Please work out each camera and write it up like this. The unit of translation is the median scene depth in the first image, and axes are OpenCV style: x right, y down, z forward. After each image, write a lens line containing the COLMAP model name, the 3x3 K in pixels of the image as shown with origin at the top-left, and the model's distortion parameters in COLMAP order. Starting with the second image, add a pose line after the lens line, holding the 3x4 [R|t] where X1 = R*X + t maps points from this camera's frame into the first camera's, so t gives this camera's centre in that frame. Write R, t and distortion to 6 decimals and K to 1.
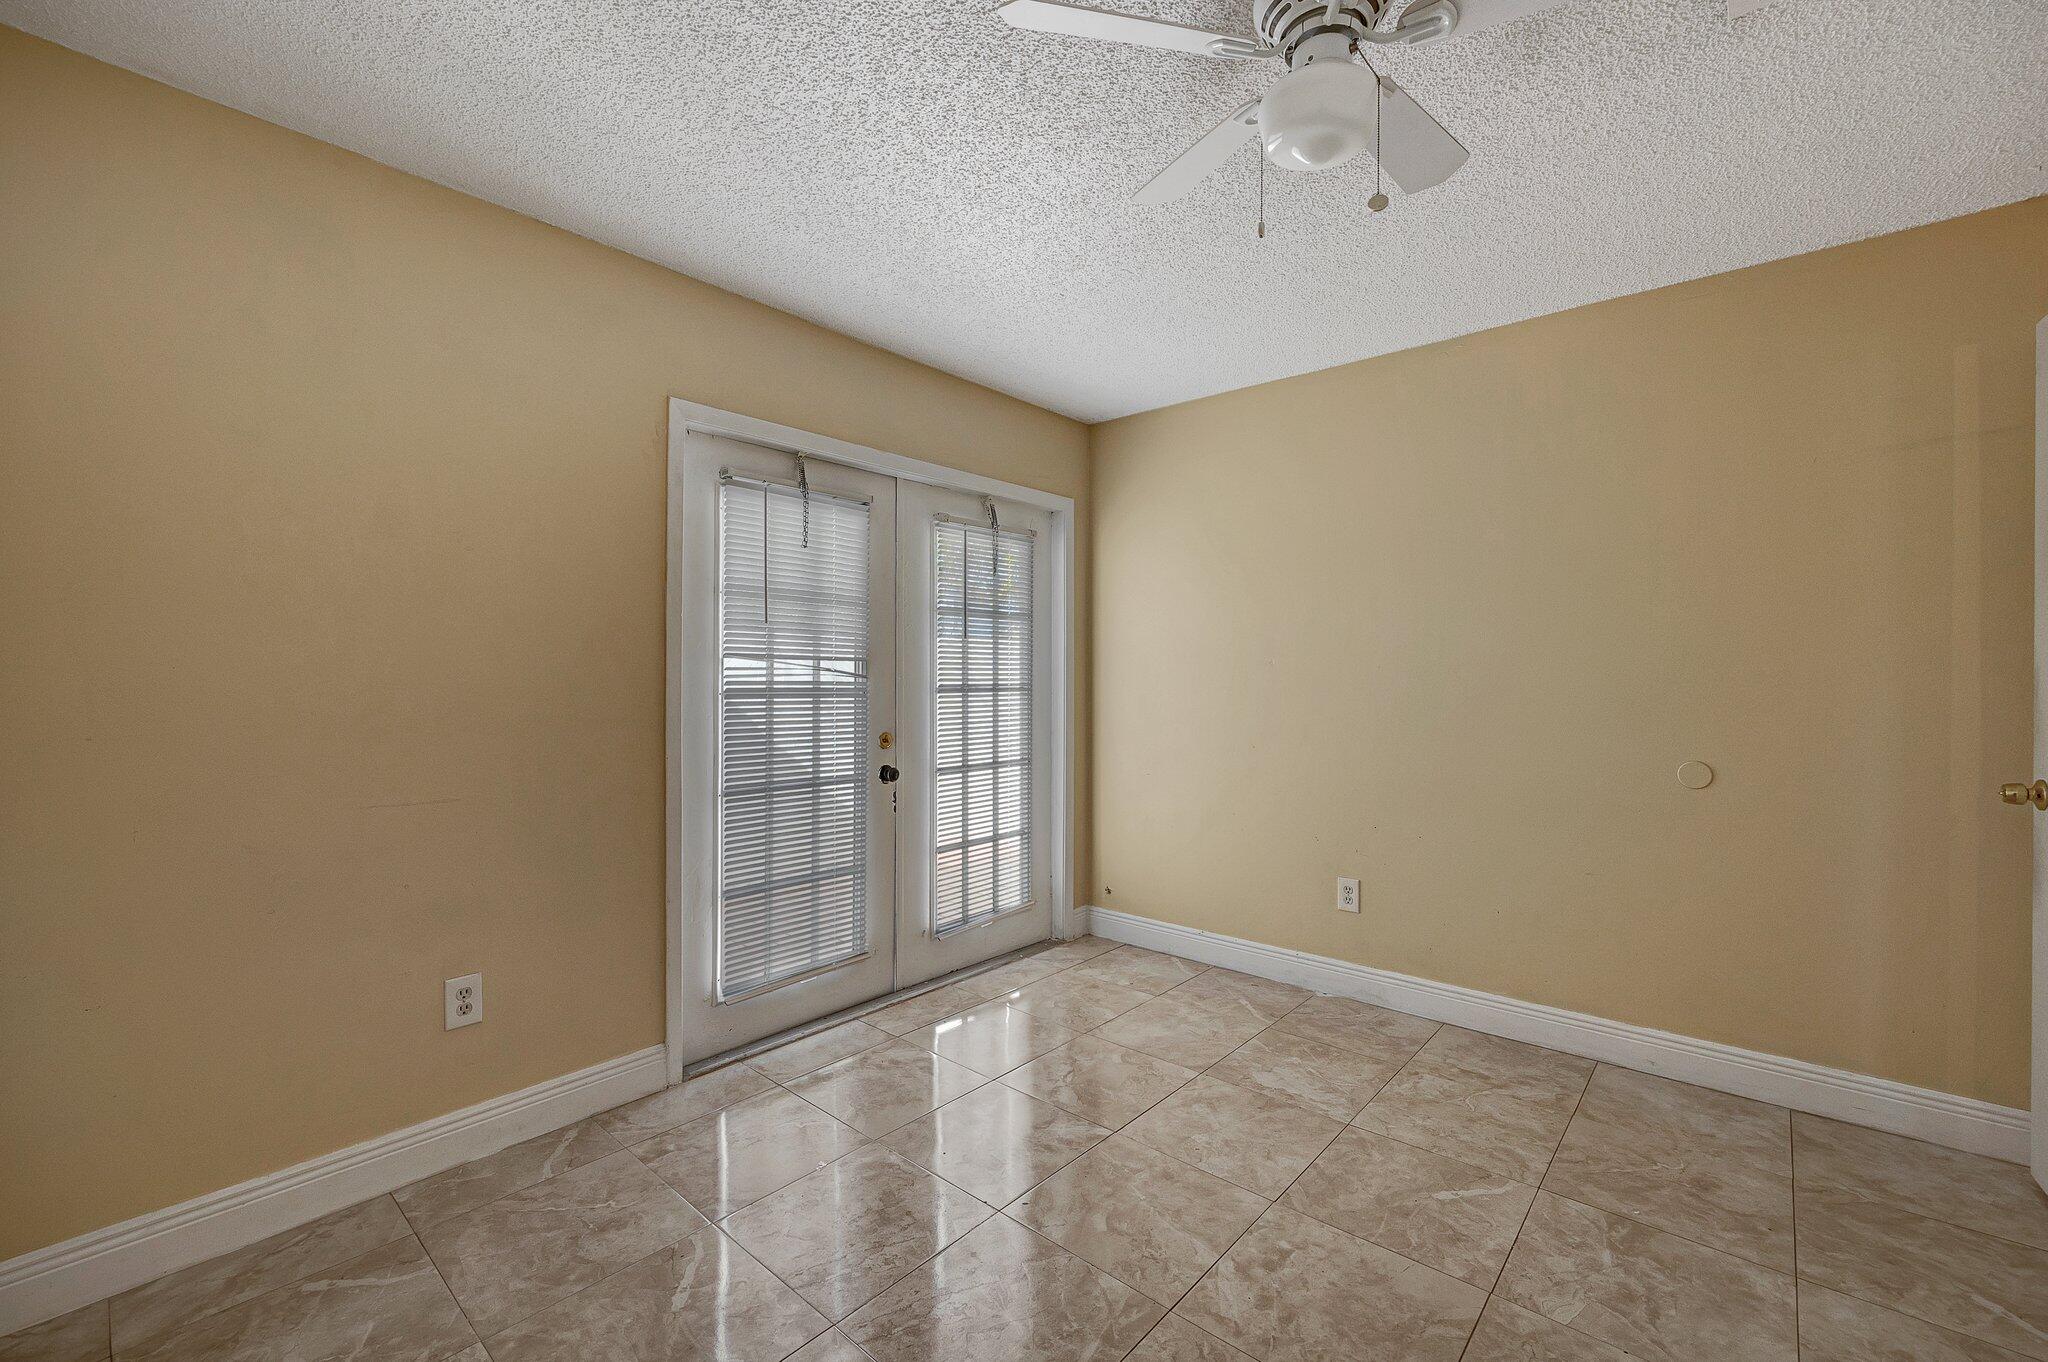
lens RADIAL K [[834.3, 0, 1029.7], [0, 834.3, 684.1], [0, 0, 1]] dist [0.008842, -0.001258]
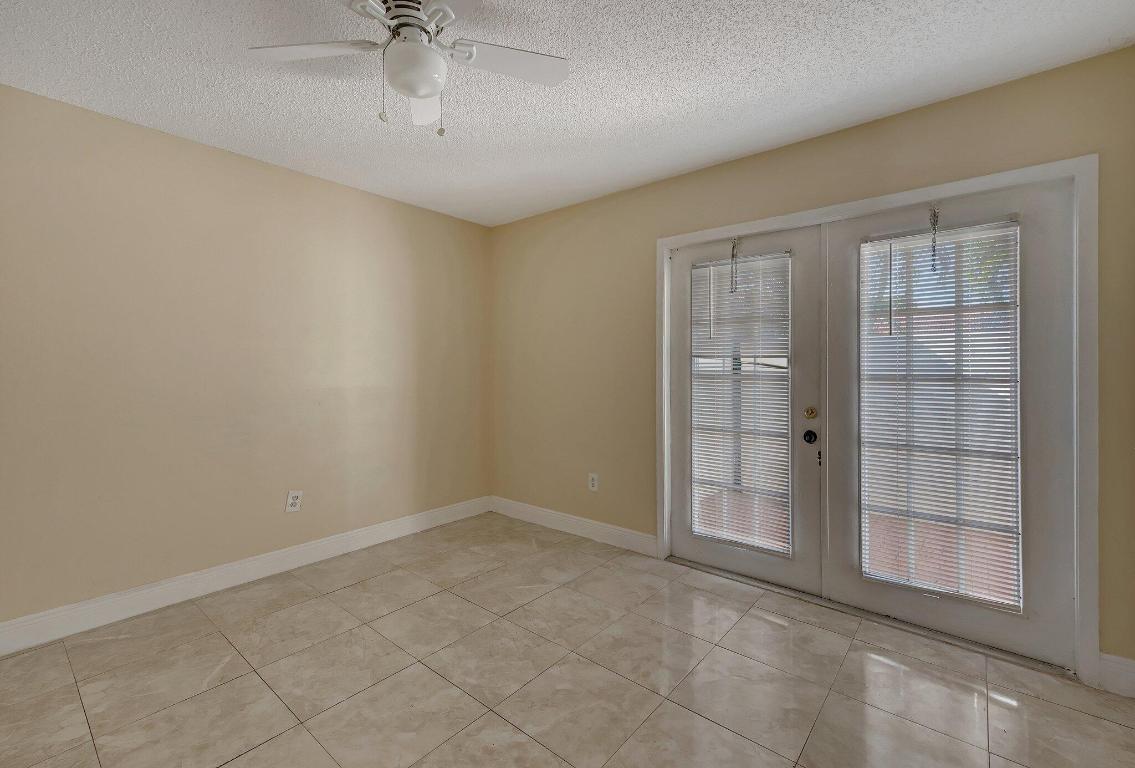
lens RADIAL K [[479.7, 0, 575.6], [0, 479.7, 366.0], [0, 0, 1]] dist [0.012112, 0.000153]
pose [[0.041090, -0.003615, -0.999149, 0.722059], [-0.004601, 0.999982, -0.003807, -0.008527], [0.999145, 0.004754, 0.041073, 0.658480]]
